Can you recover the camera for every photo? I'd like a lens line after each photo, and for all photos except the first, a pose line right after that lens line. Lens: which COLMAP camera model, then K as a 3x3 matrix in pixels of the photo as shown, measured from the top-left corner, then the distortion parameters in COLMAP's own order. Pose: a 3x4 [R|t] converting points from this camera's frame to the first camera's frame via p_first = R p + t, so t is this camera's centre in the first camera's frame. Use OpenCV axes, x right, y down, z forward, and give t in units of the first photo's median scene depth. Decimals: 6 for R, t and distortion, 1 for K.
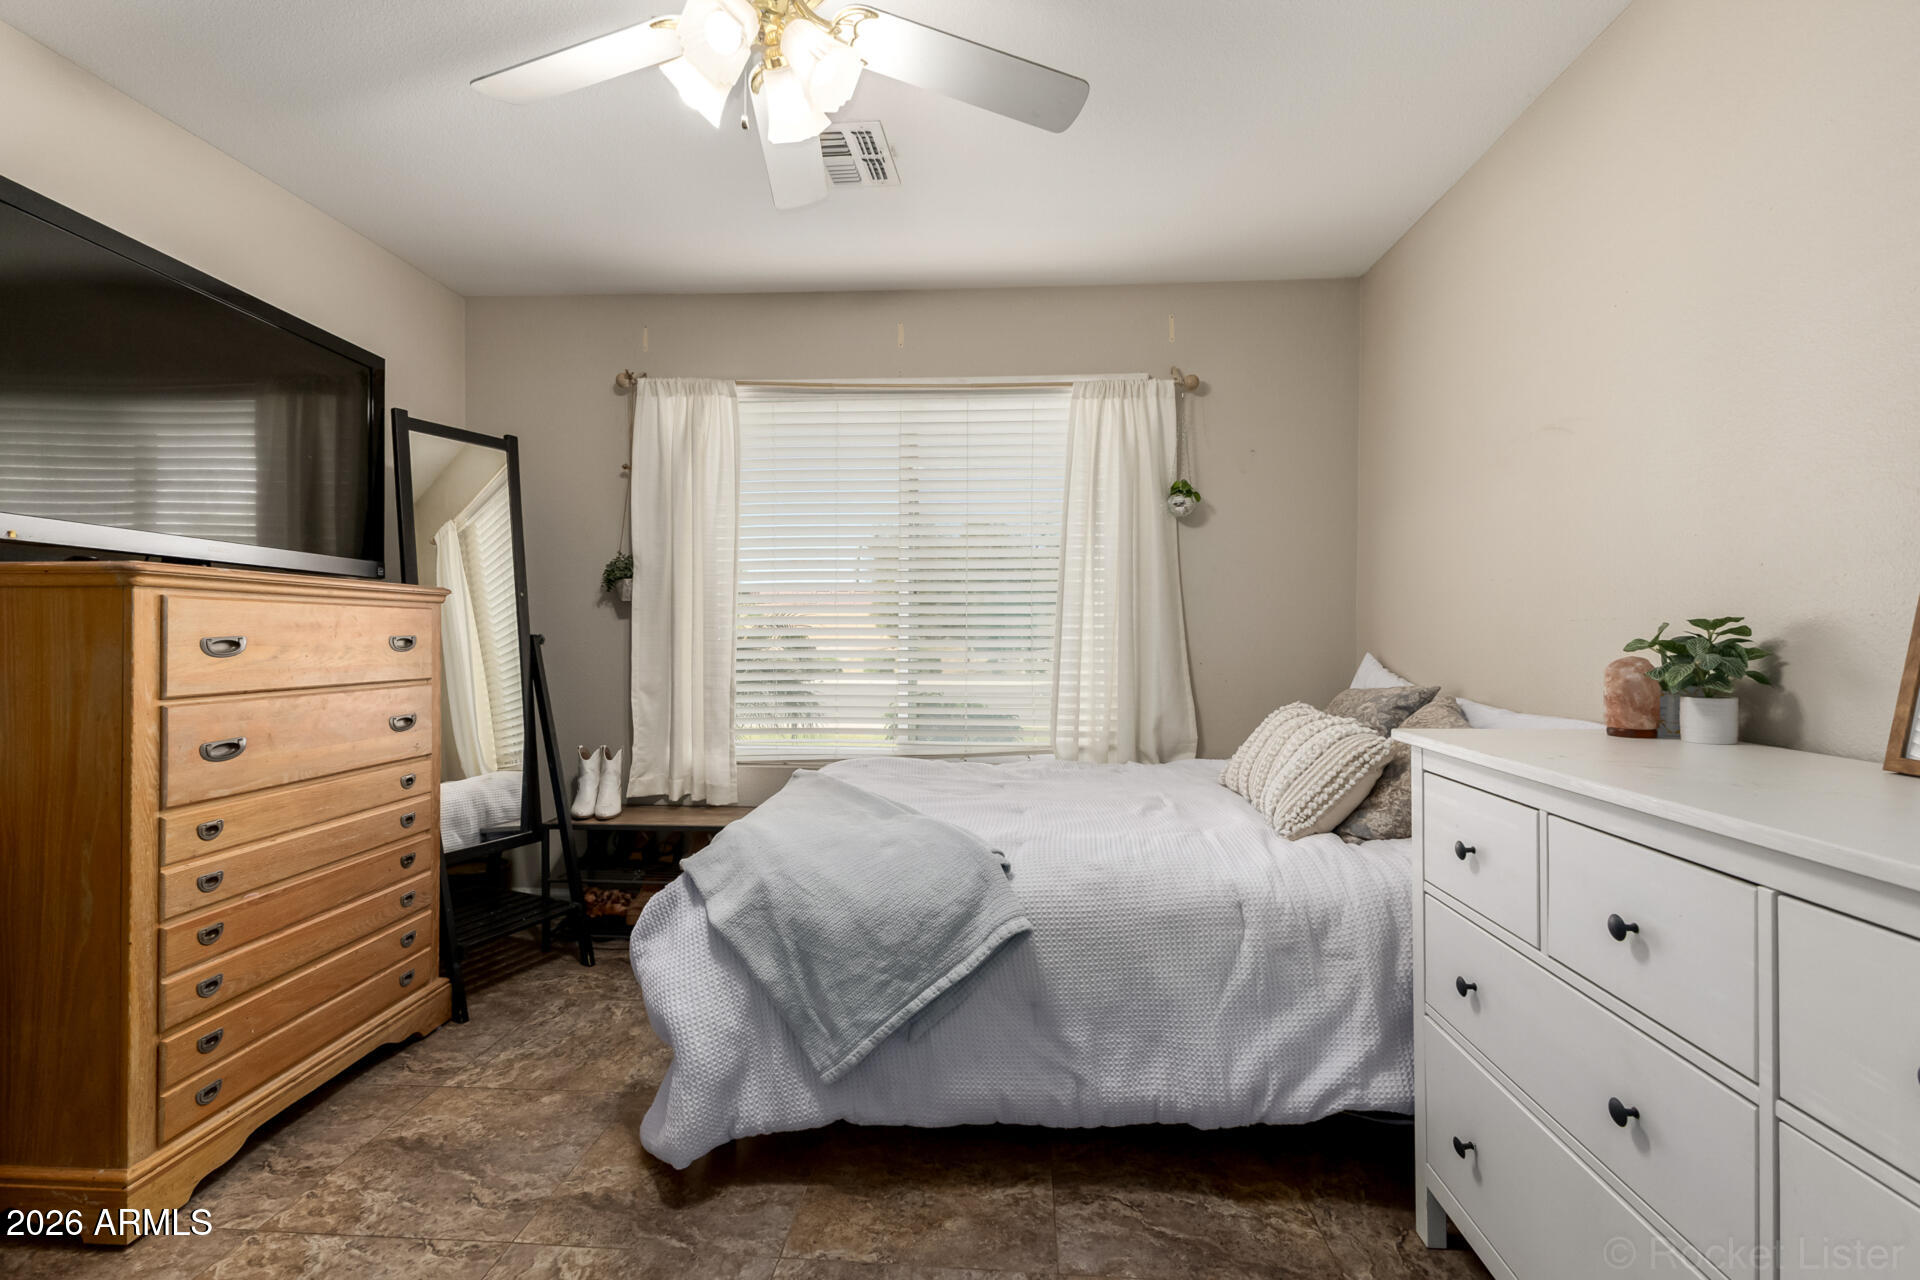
lens RADIAL K [[845.4, 0, 974.6], [0, 845.4, 632.7], [0, 0, 1]] dist [0.006005, -0.000546]
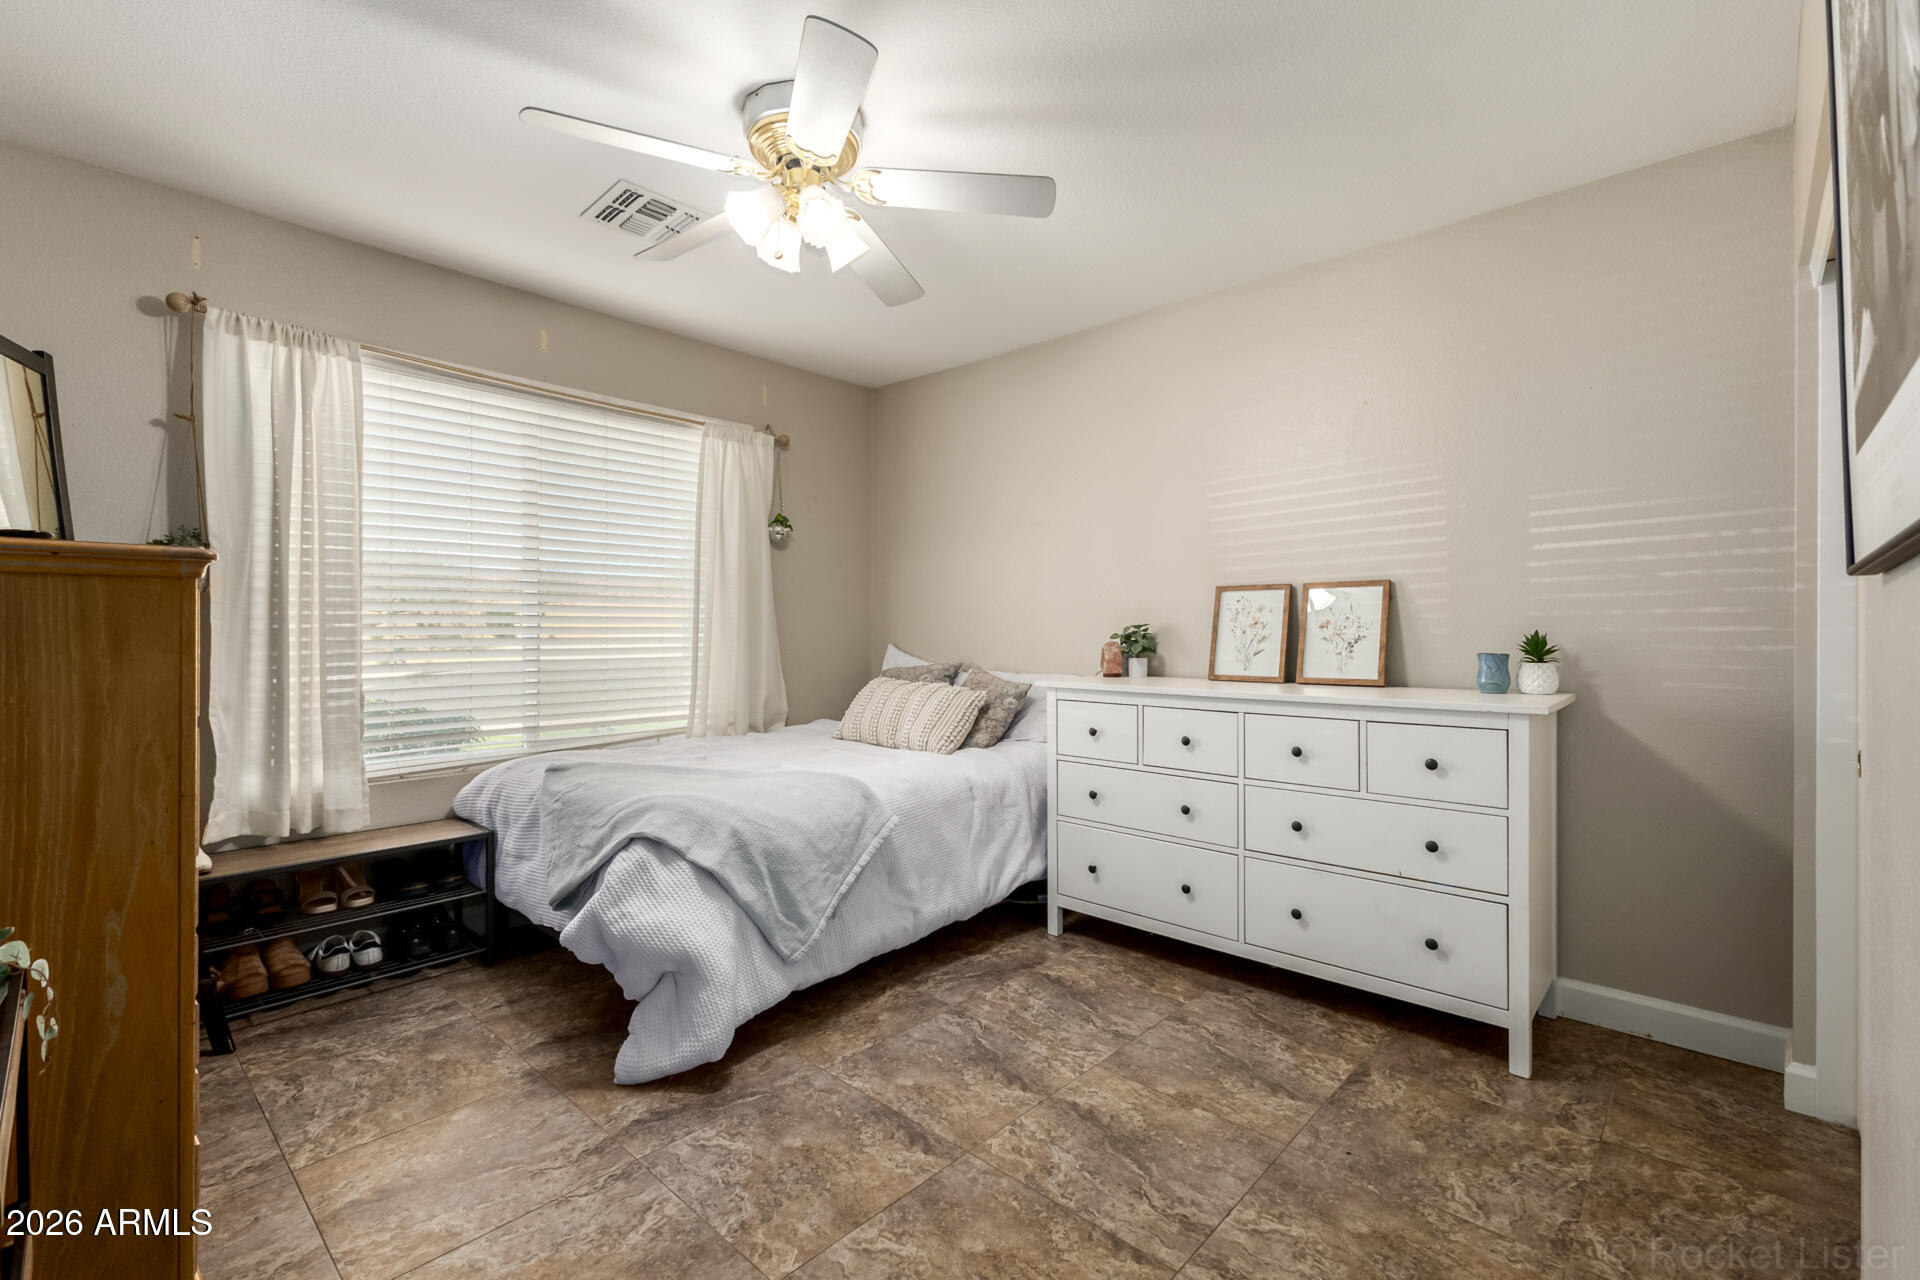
lens RADIAL K [[845.4, 0, 974.6], [0, 845.4, 632.7], [0, 0, 1]] dist [0.006005, -0.000546]
pose [[0.612737, -0.004830, 0.790272, -1.067319], [0.001877, 0.999987, 0.004656, -0.004940], [-0.790285, -0.001369, 0.612739, -0.066098]]
